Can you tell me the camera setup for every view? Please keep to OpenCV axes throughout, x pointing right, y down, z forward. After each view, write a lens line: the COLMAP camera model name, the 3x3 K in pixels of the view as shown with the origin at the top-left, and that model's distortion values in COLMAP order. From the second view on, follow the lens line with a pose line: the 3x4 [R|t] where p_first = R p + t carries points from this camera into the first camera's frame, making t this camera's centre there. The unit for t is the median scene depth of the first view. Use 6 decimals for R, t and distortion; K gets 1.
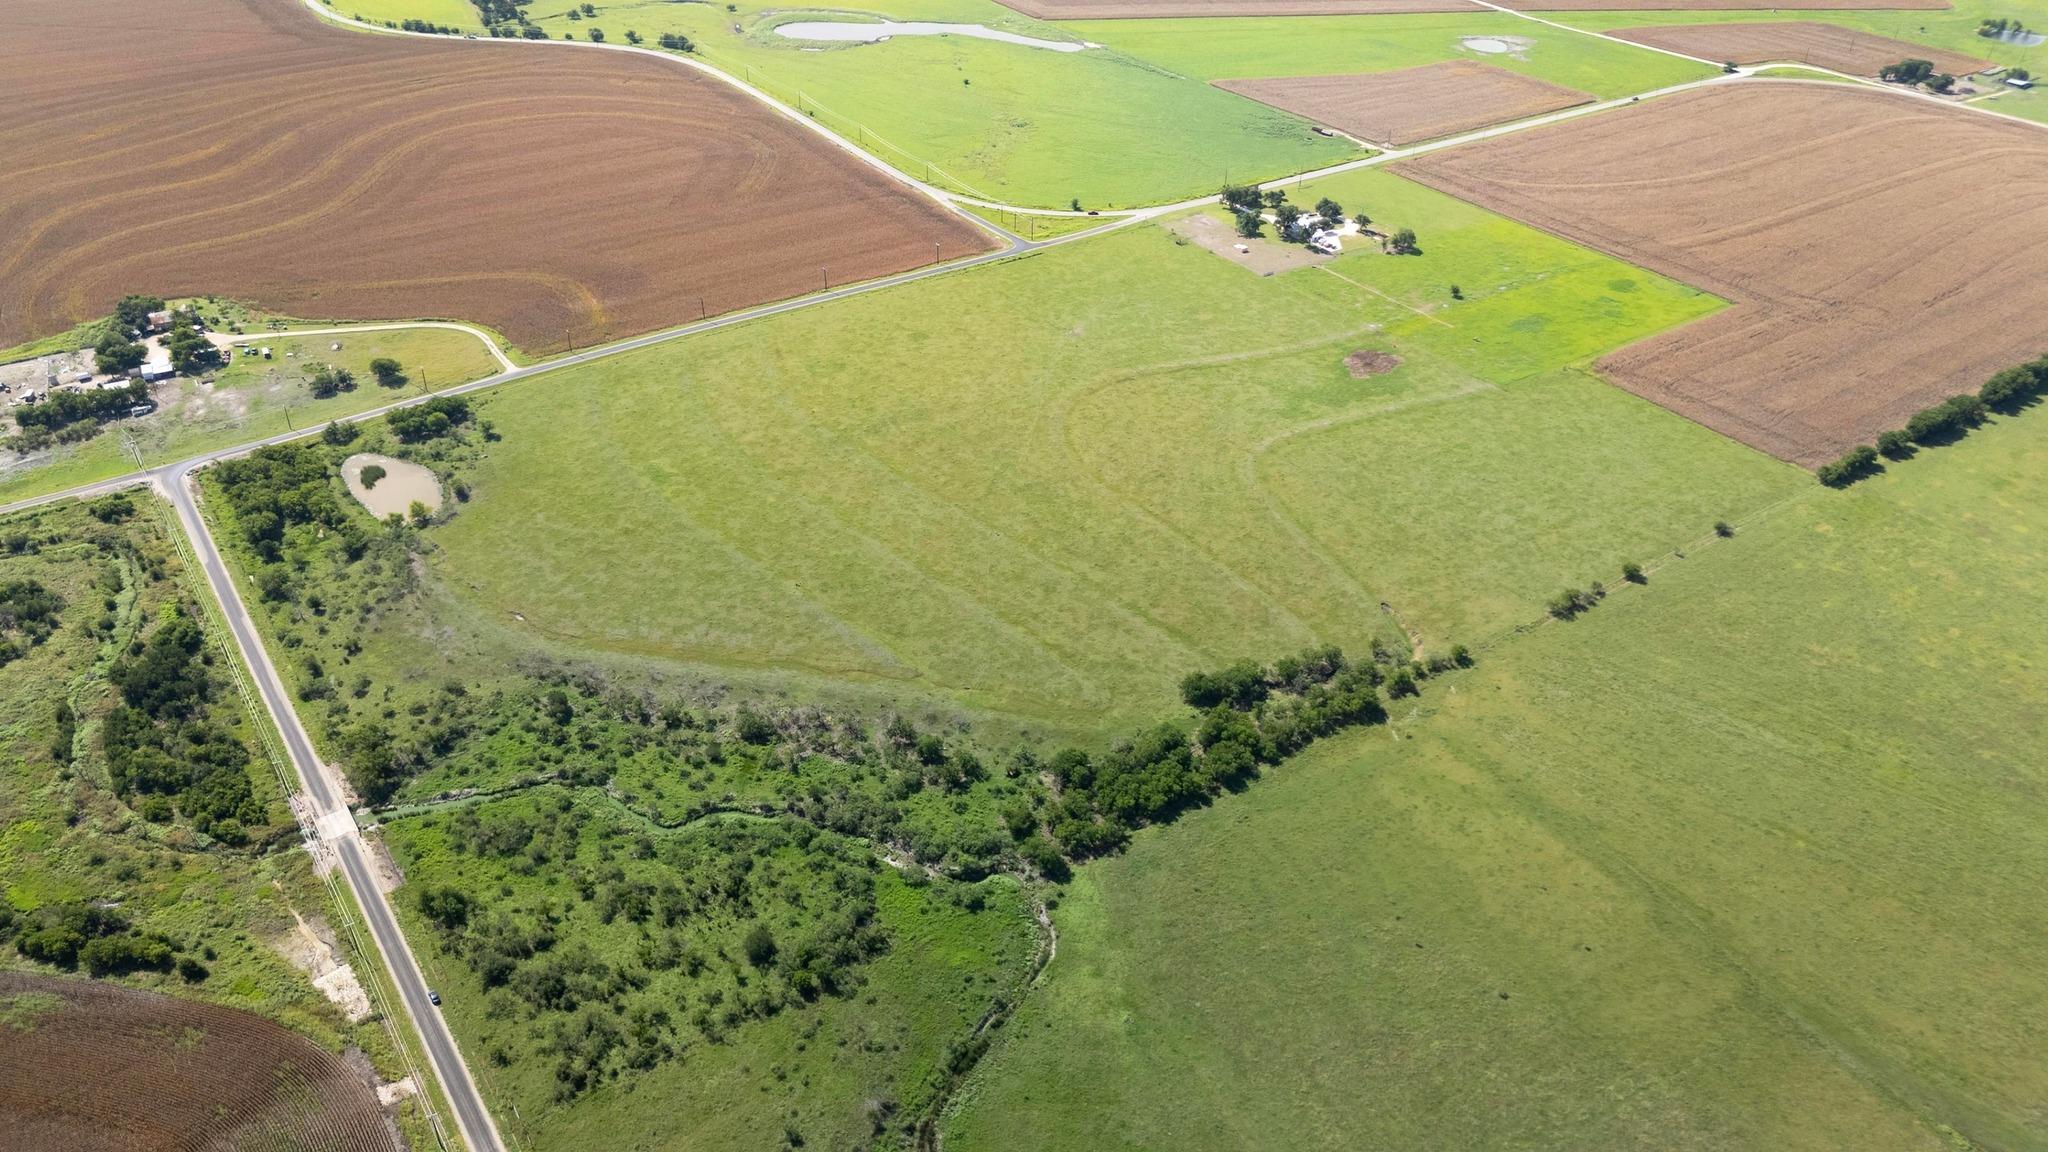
lens RADIAL K [[1508.5, 0, 1029.6], [0, 1508.5, 578.6], [0, 0, 1]] dist [0.066120, -0.054411]
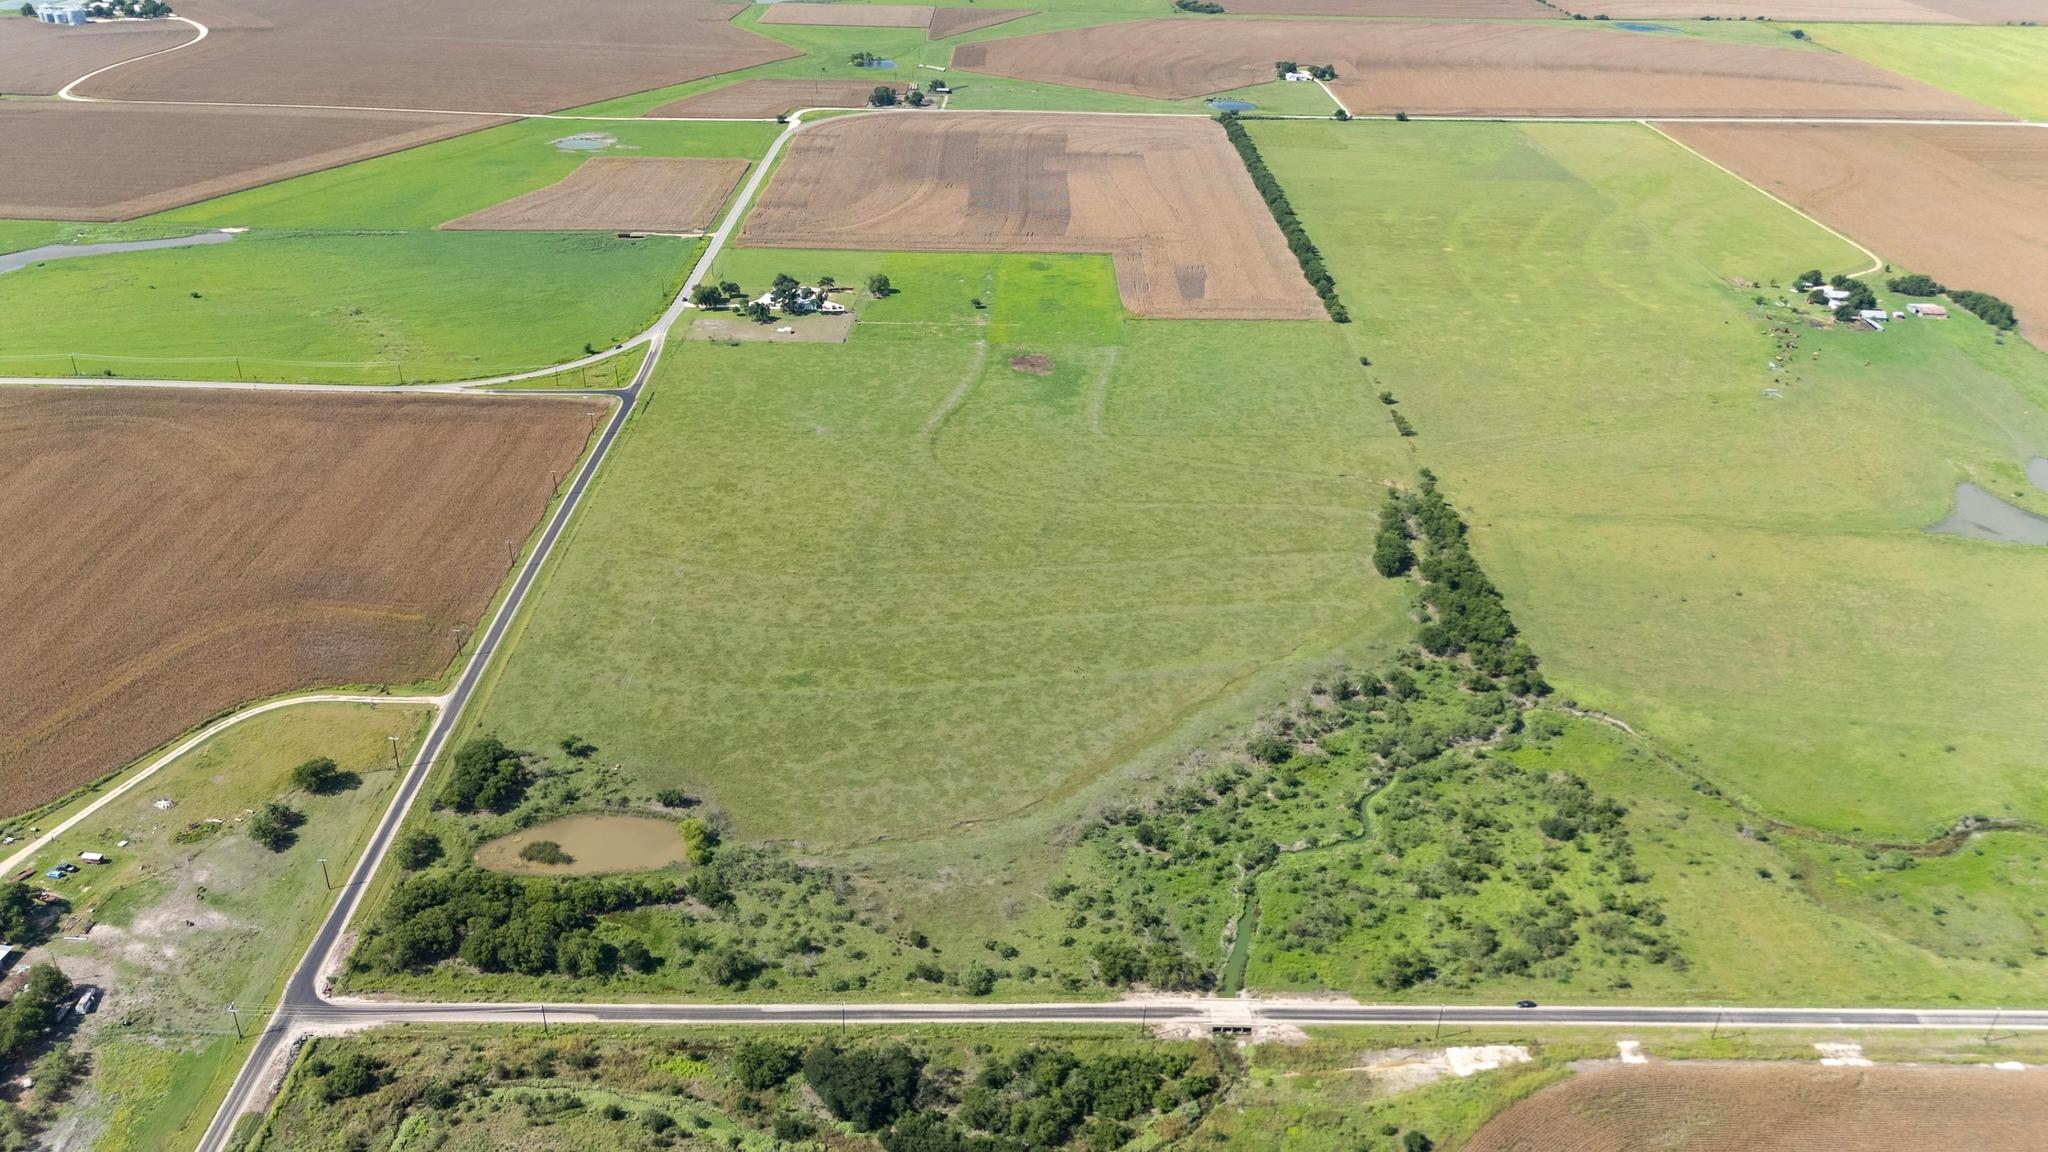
lens RADIAL K [[1508.5, 0, 1030.2], [0, 1508.5, 575.5], [0, 0, 1]] dist [0.066120, -0.054411]
pose [[0.562224, -0.403549, 0.721840, -0.905502], [0.451816, 0.880962, 0.140598, -0.215111], [-0.692652, 0.247091, 0.677628, 0.332666]]
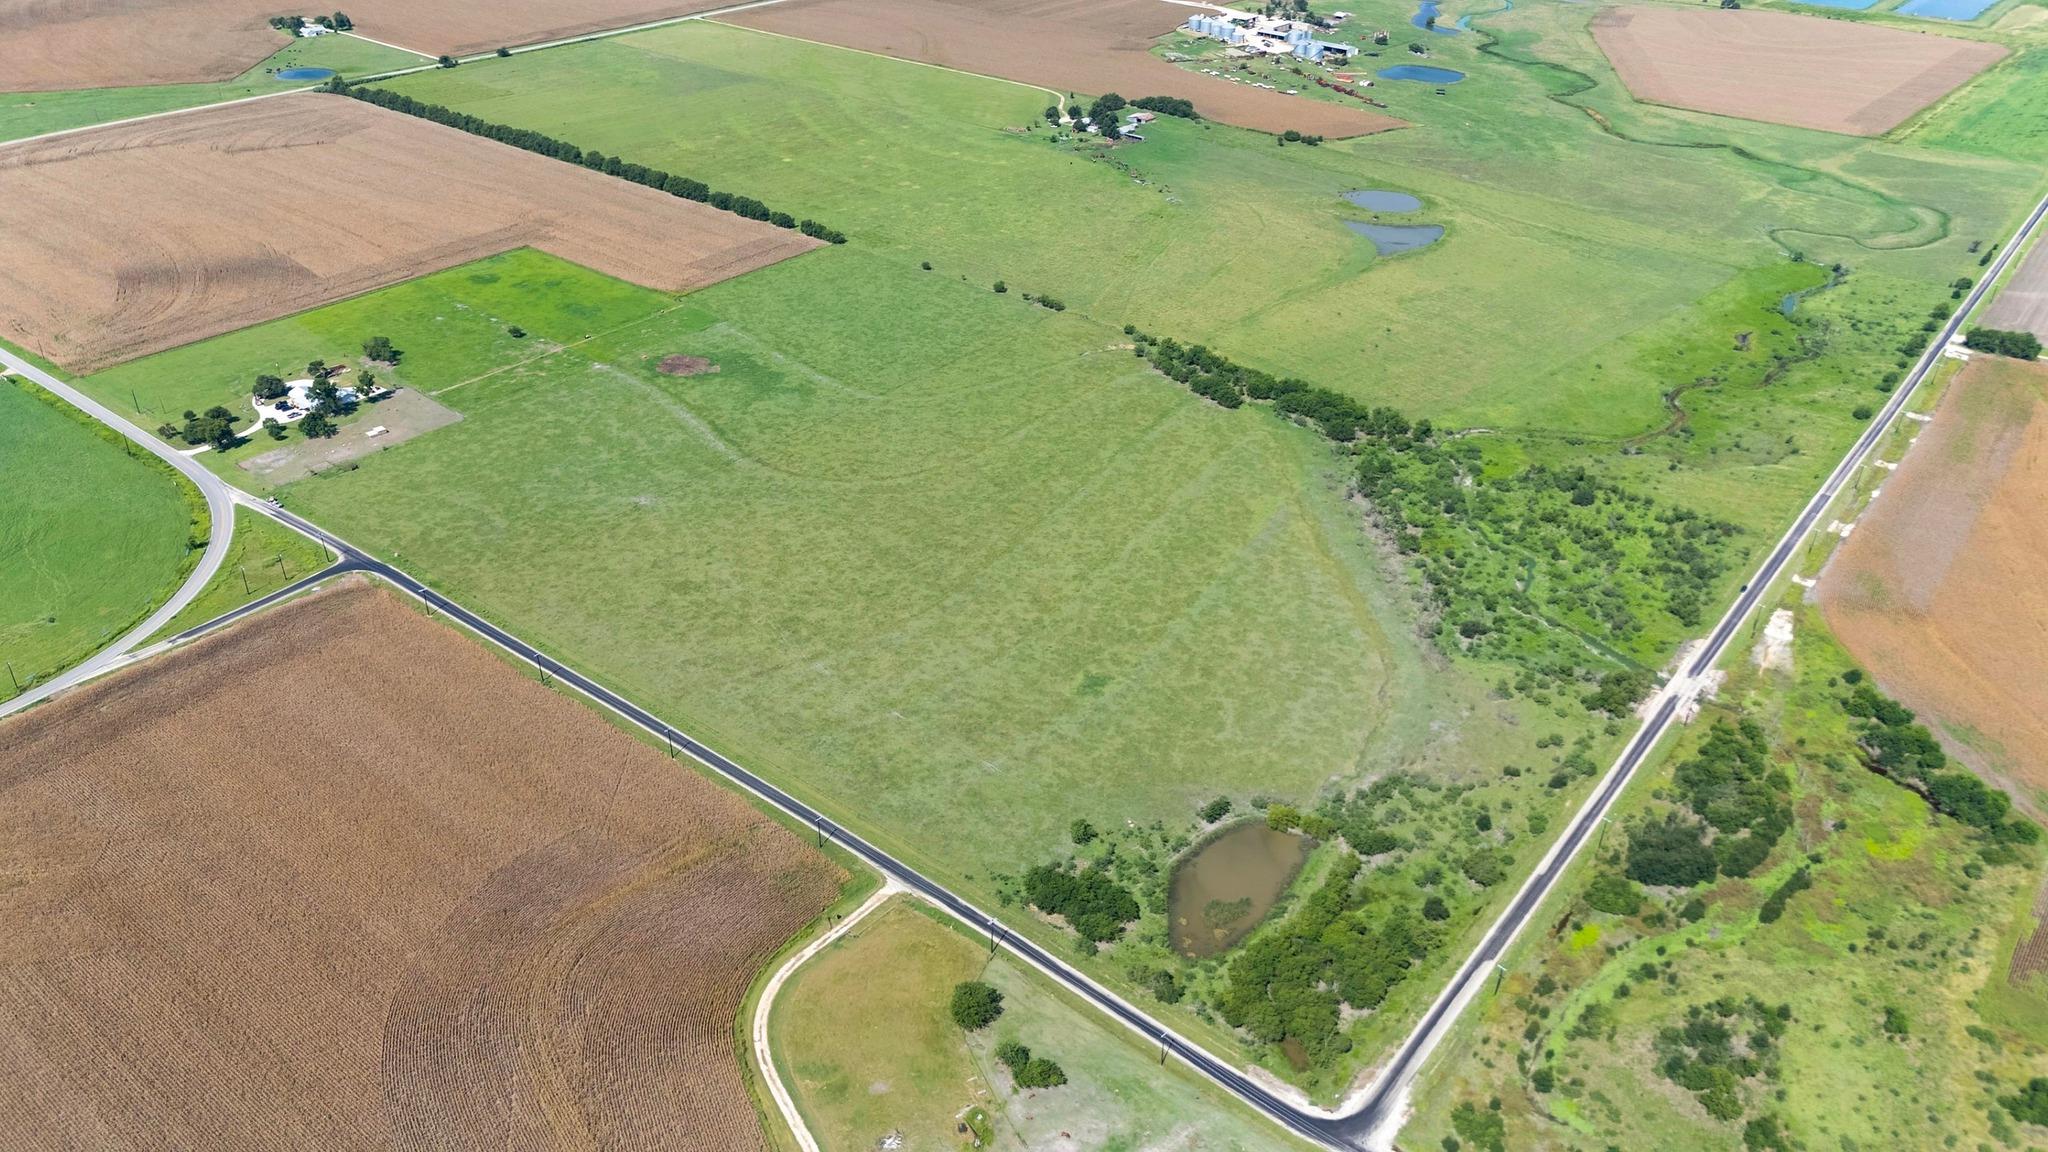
lens RADIAL K [[1508.5, 0, 1031.0], [0, 1508.5, 582.2], [0, 0, 1]] dist [0.066120, -0.054411]
pose [[-0.289080, -0.516146, 0.806242, -1.035720], [0.513964, 0.626845, 0.585581, -0.723007], [-0.807634, 0.583660, 0.084072, 1.064378]]
